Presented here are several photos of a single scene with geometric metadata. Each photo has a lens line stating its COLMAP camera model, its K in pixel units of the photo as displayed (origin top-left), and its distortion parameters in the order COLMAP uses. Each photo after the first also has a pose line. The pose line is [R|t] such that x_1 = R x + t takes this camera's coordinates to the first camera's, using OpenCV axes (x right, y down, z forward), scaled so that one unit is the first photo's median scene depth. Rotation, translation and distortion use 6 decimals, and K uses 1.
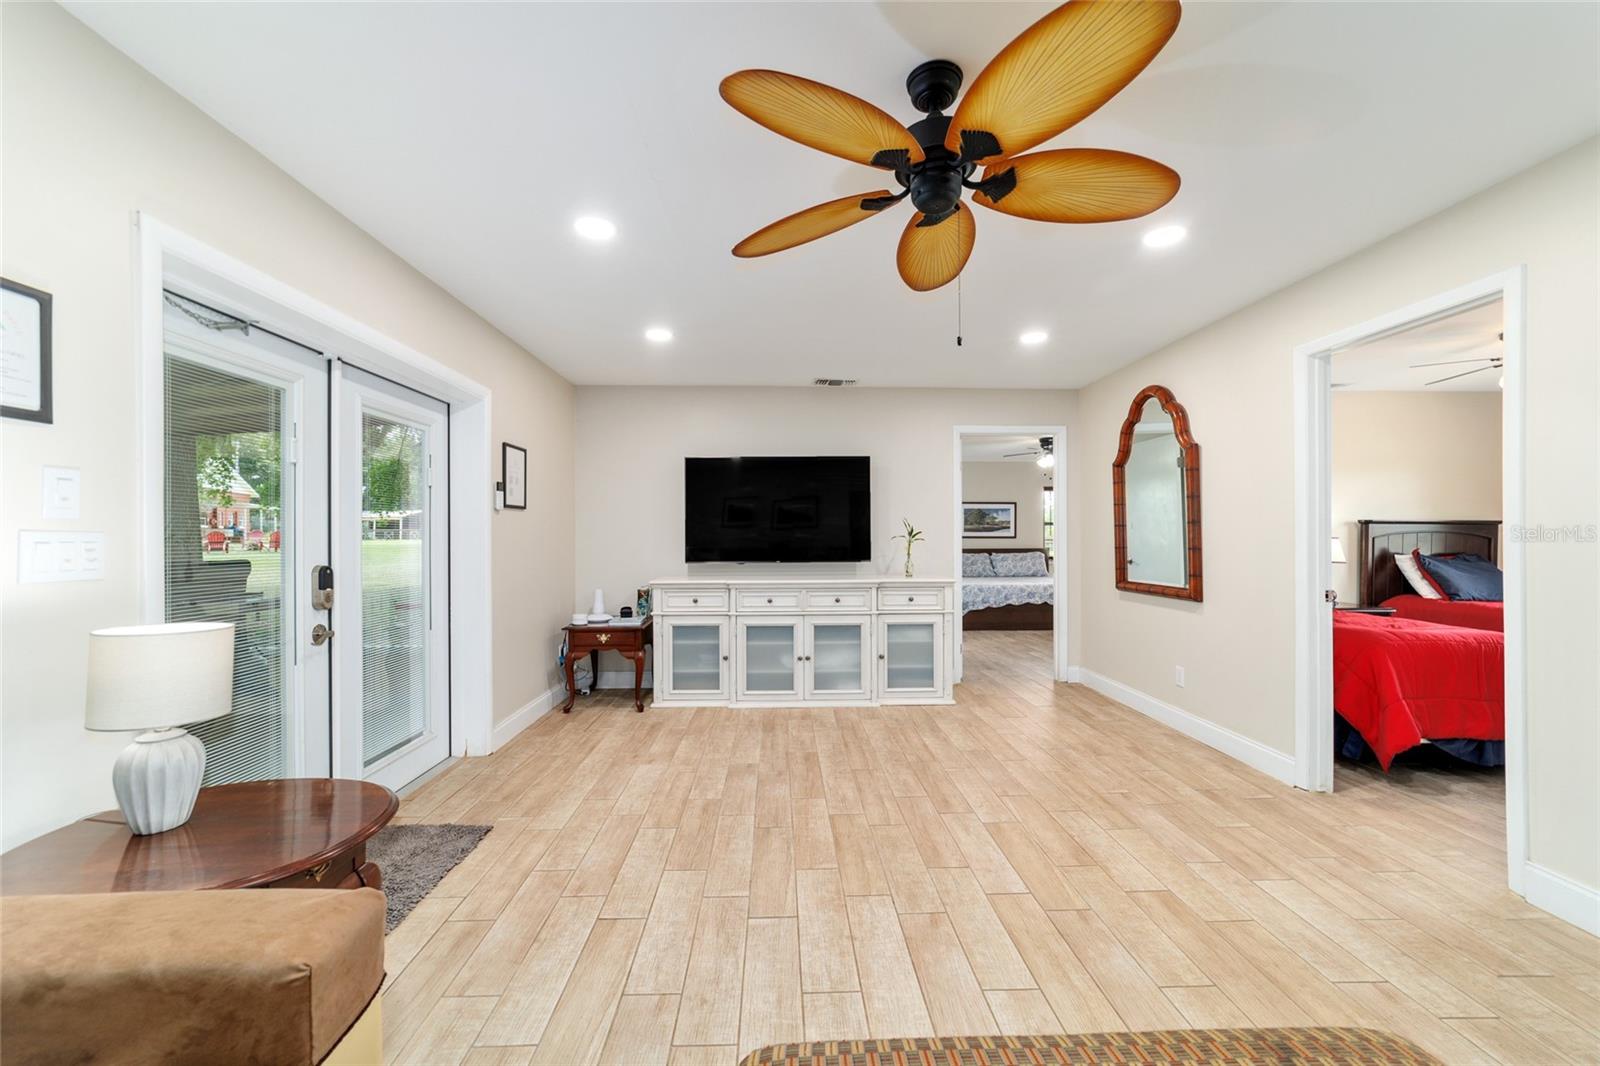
lens RADIAL K [[614.2, 0, 794.4], [0, 614.2, 532.1], [0, 0, 1]] dist [-0.020563, 0.009237]
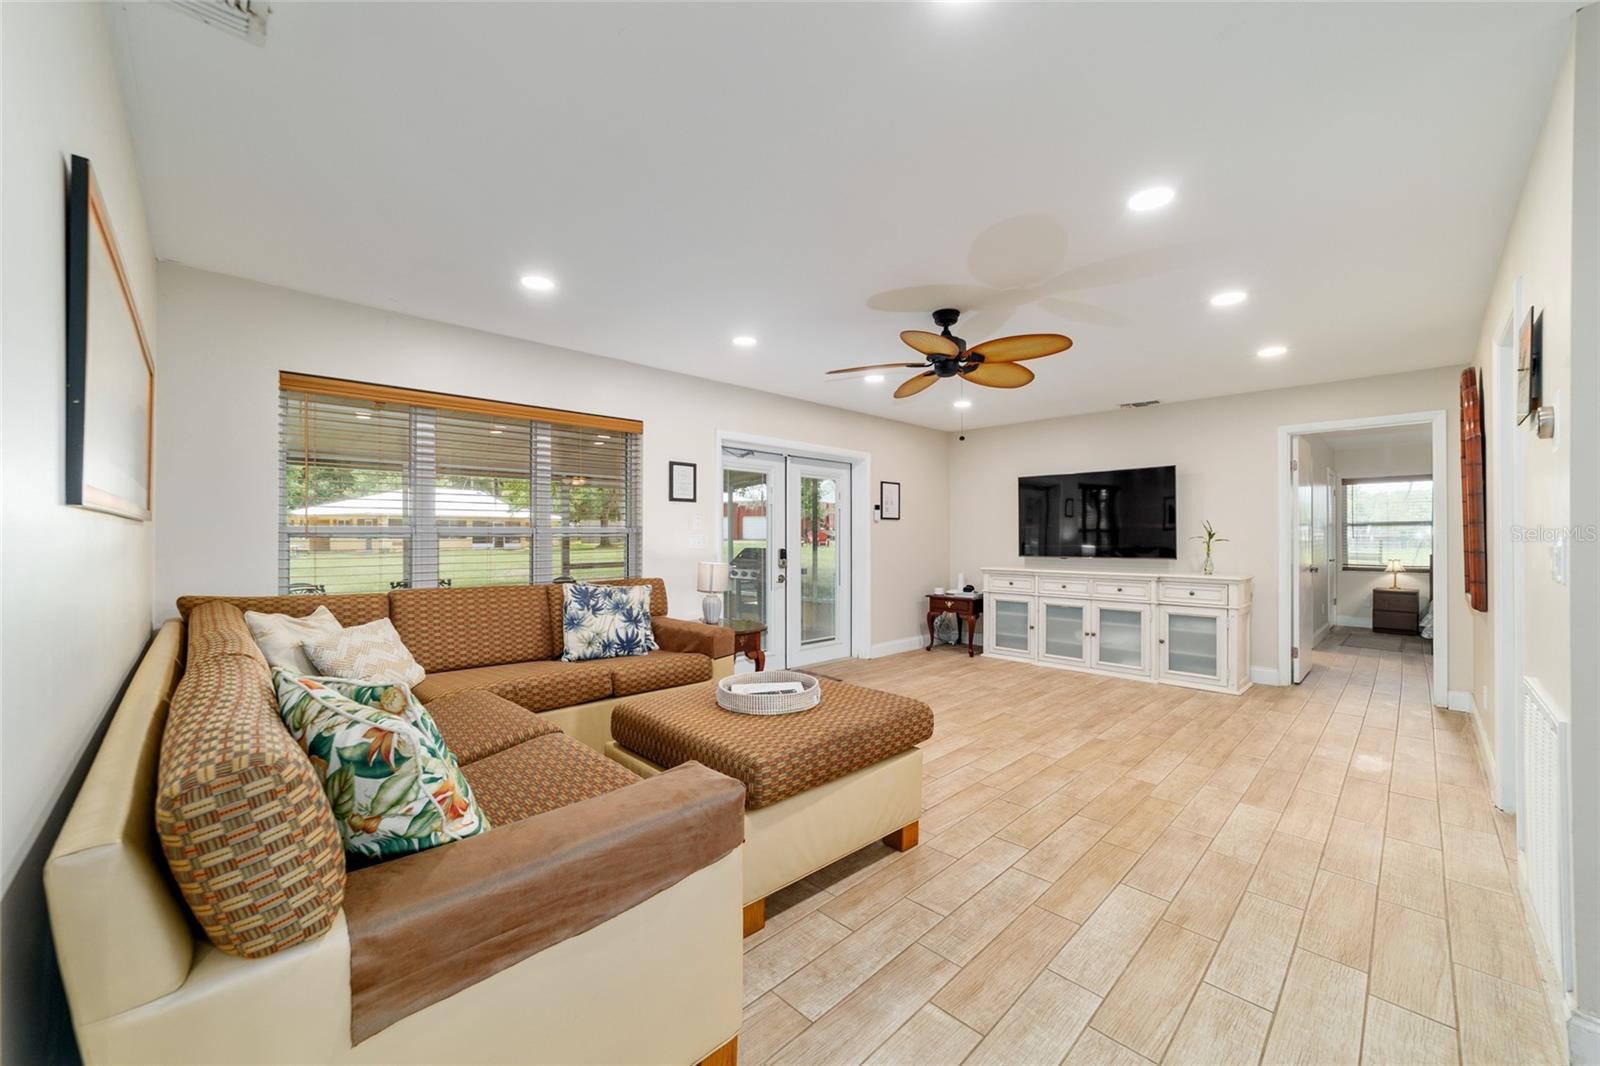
lens RADIAL K [[614.2, 0, 794.4], [0, 614.2, 532.1], [0, 0, 1]] dist [-0.020563, 0.009237]
pose [[0.677825, -0.001009, -0.735223, 0.637484], [0.001546, 0.999999, 0.000053, -0.004219], [0.735222, -0.001173, 0.677825, -0.349670]]
